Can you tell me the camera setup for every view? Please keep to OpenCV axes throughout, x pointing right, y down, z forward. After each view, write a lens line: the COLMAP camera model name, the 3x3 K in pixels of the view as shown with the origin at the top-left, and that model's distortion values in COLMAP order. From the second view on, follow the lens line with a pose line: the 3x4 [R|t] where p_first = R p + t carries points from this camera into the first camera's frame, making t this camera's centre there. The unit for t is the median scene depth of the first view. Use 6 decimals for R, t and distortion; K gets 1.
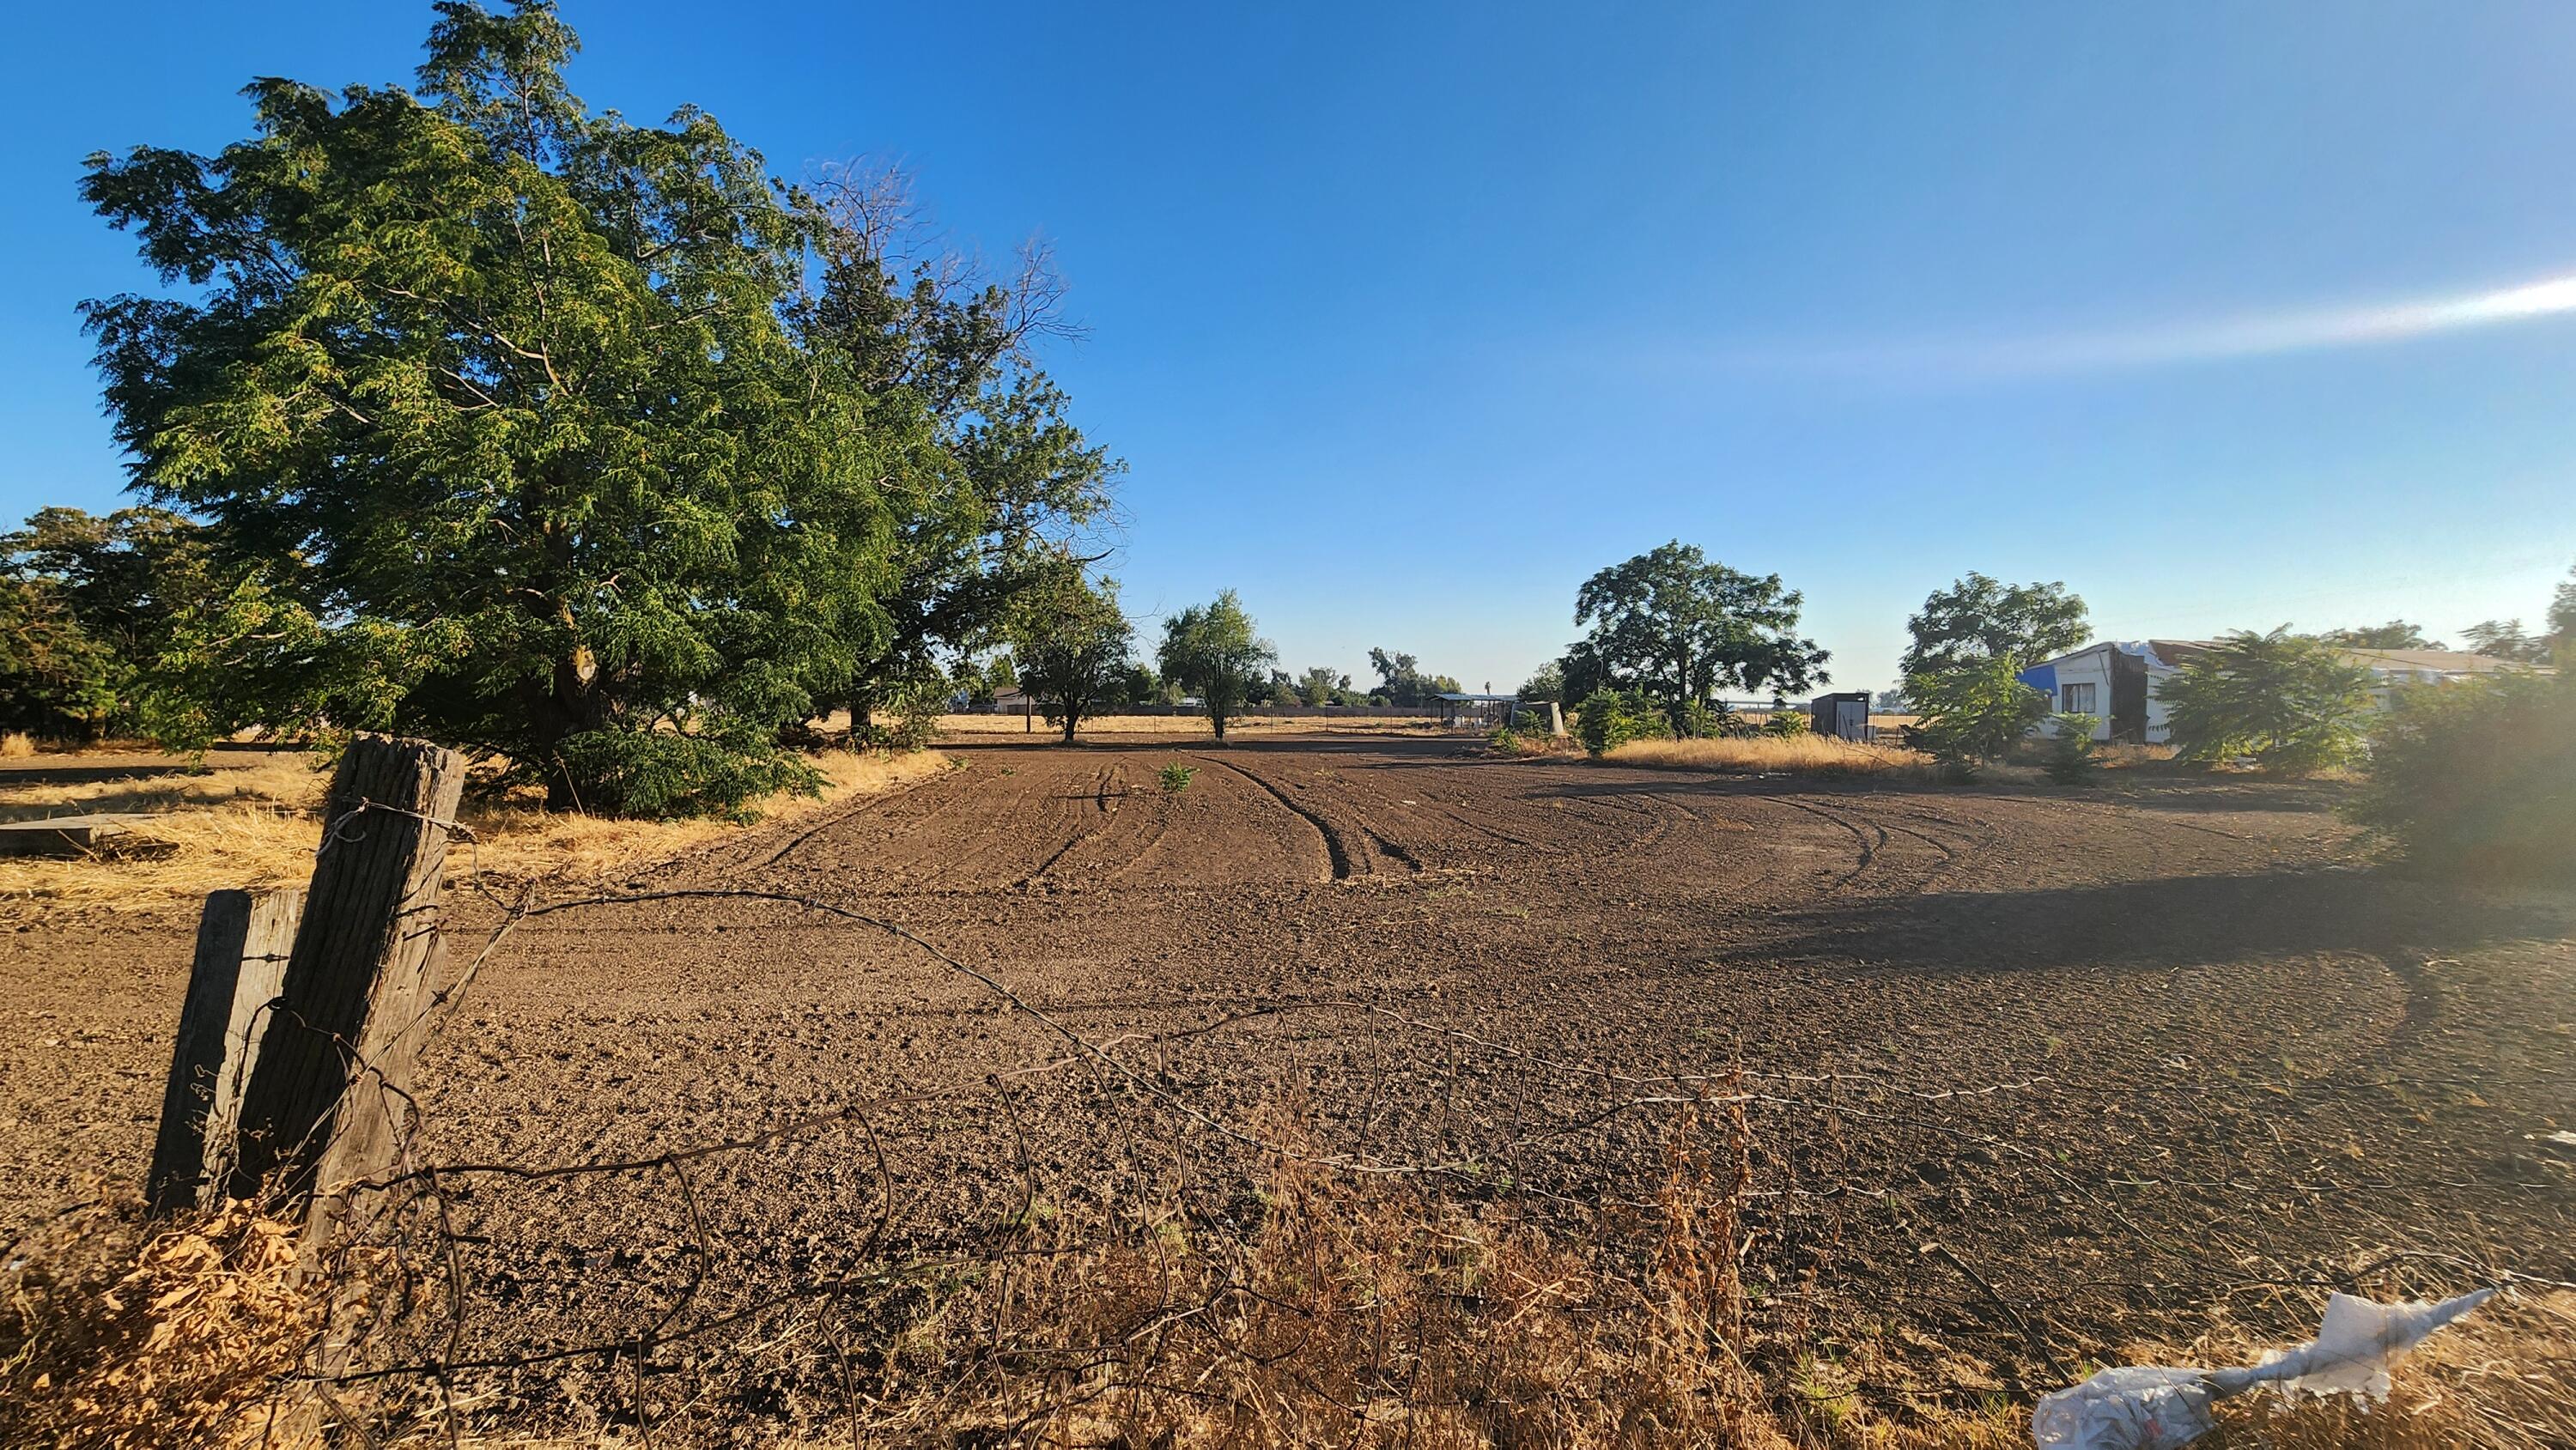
lens RADIAL K [[1018.4, 0, 1288.0], [0, 1018.4, 725.0], [0, 0, 1]] dist [-0.001156, 0.000043]
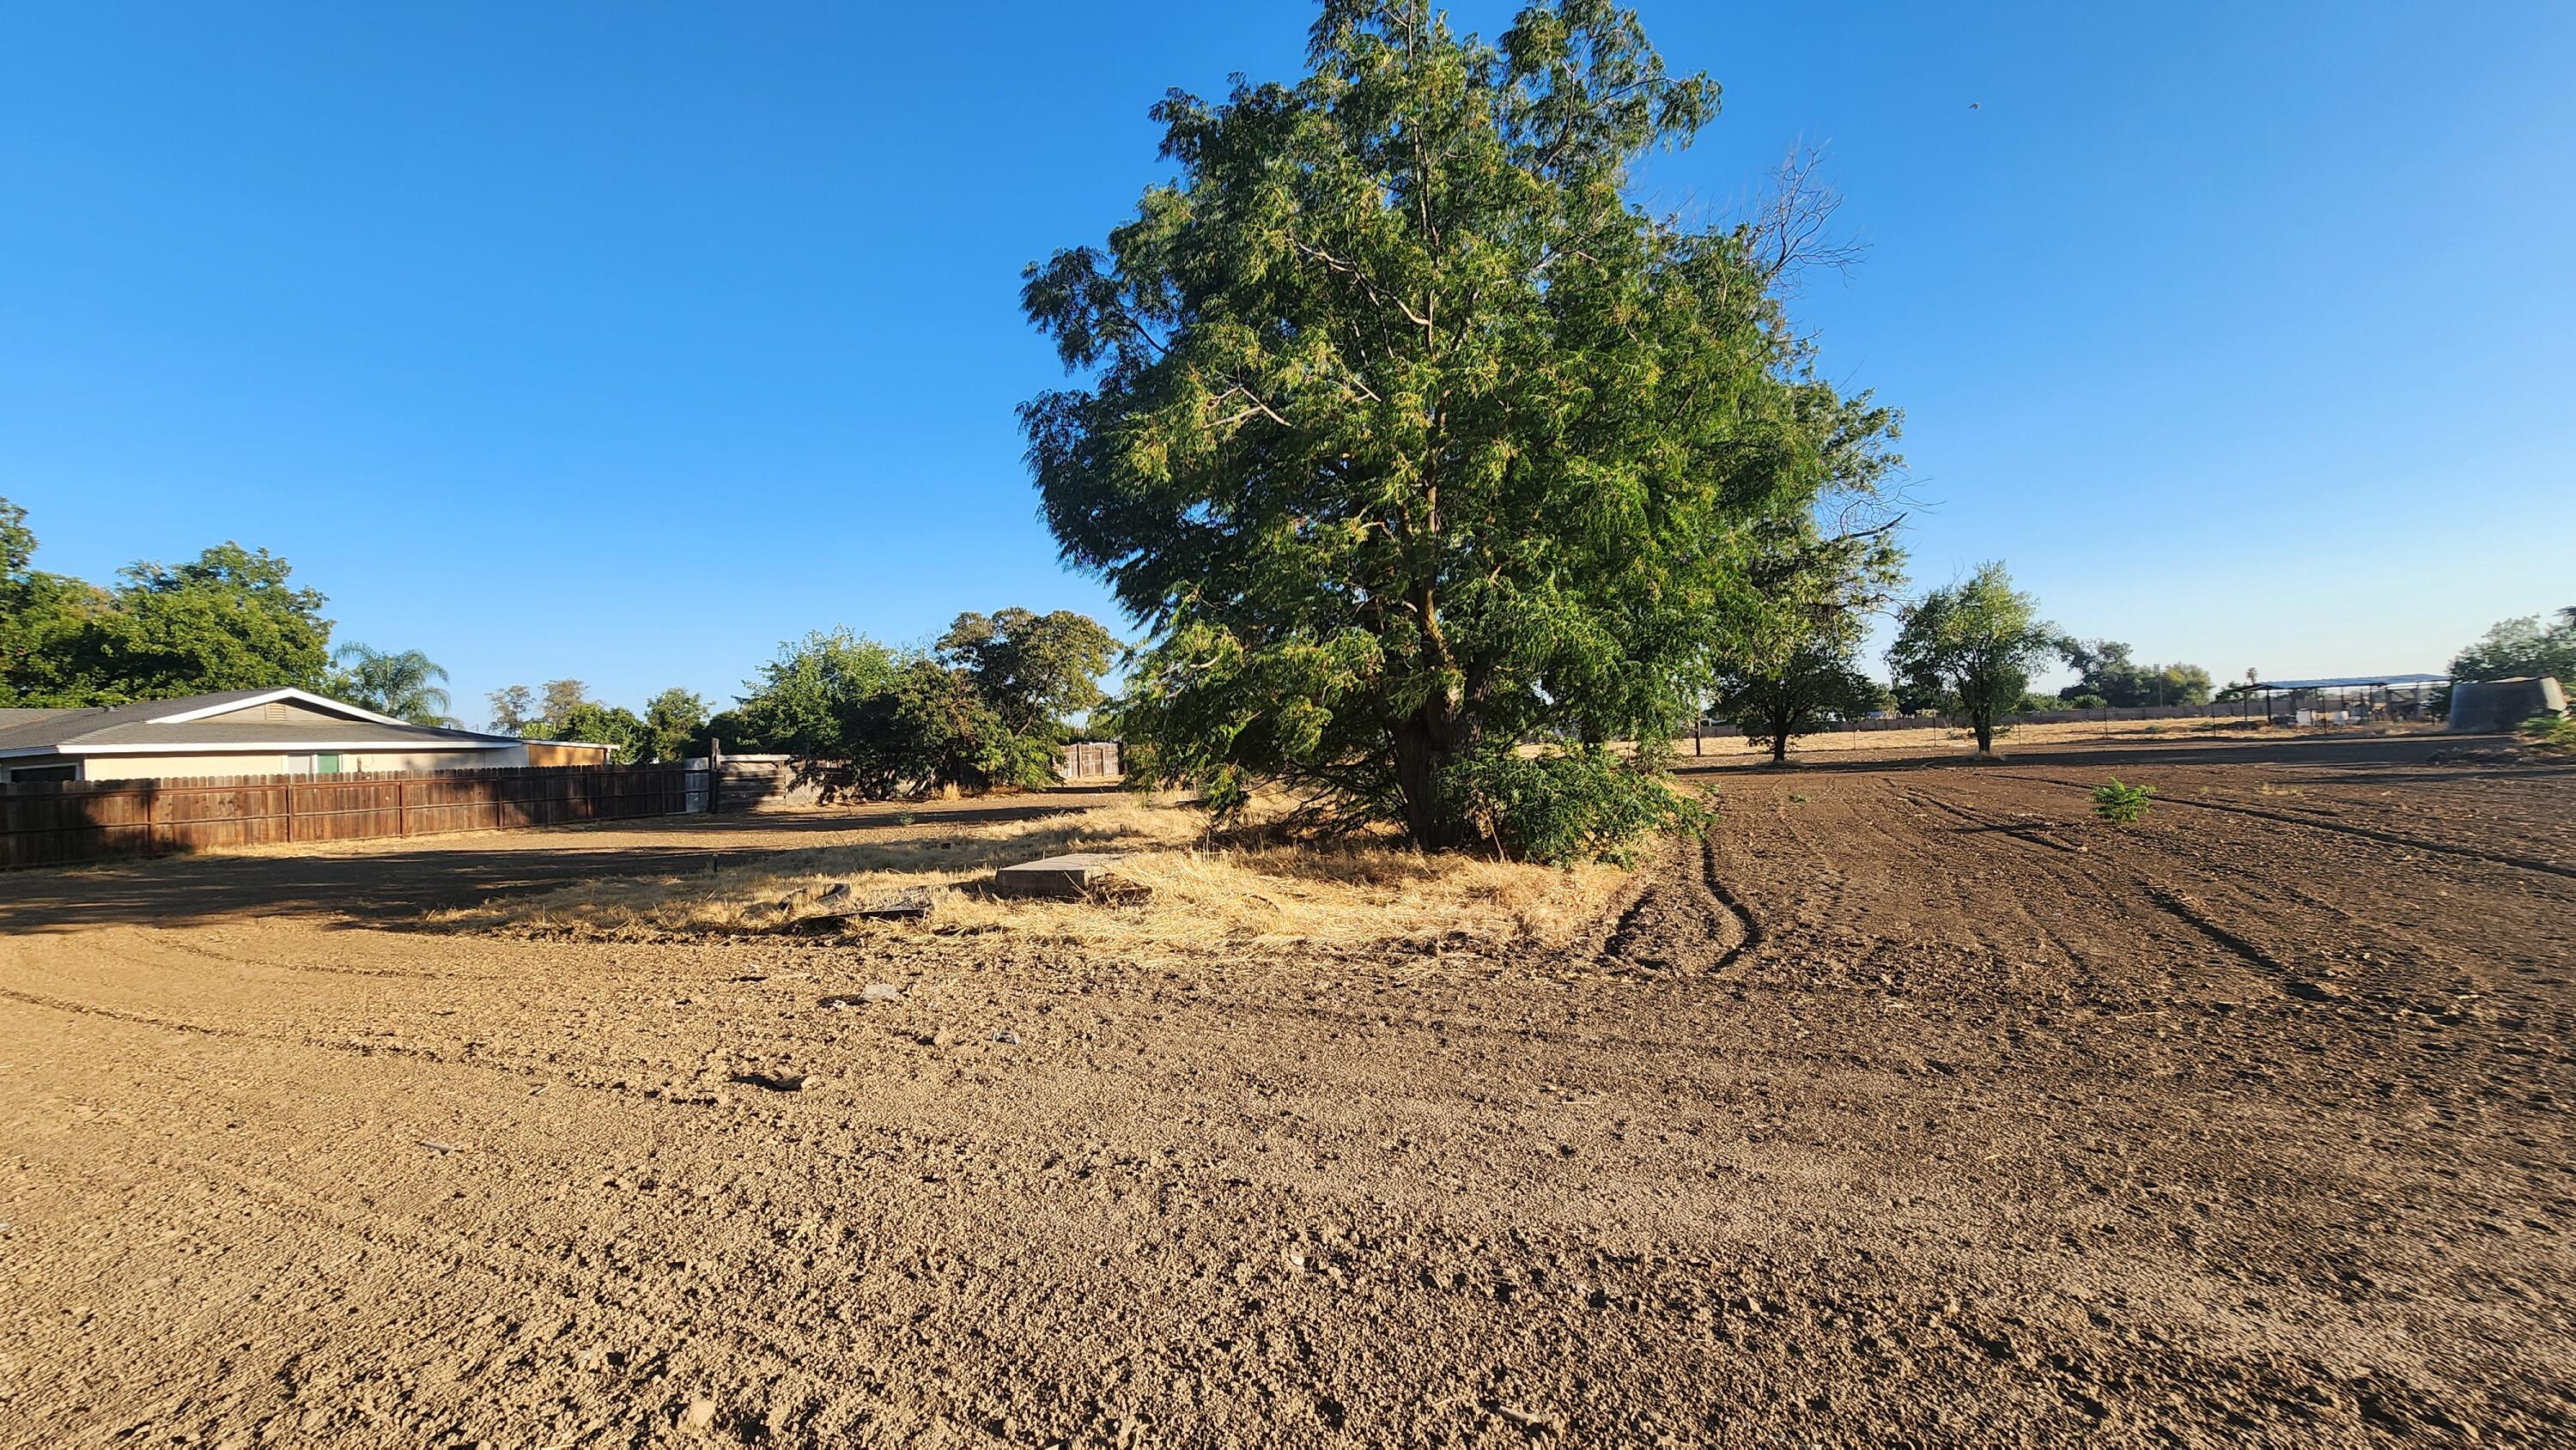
lens RADIAL K [[950.8, 0, 1288.0], [0, 950.8, 725.0], [0, 0, 1]] dist [-0.001017, -0.000079]
pose [[0.868779, -0.056830, -0.491928, -0.251121], [0.040520, 0.998220, -0.043759, 0.003973], [0.493539, 0.018085, 0.869536, 0.134045]]
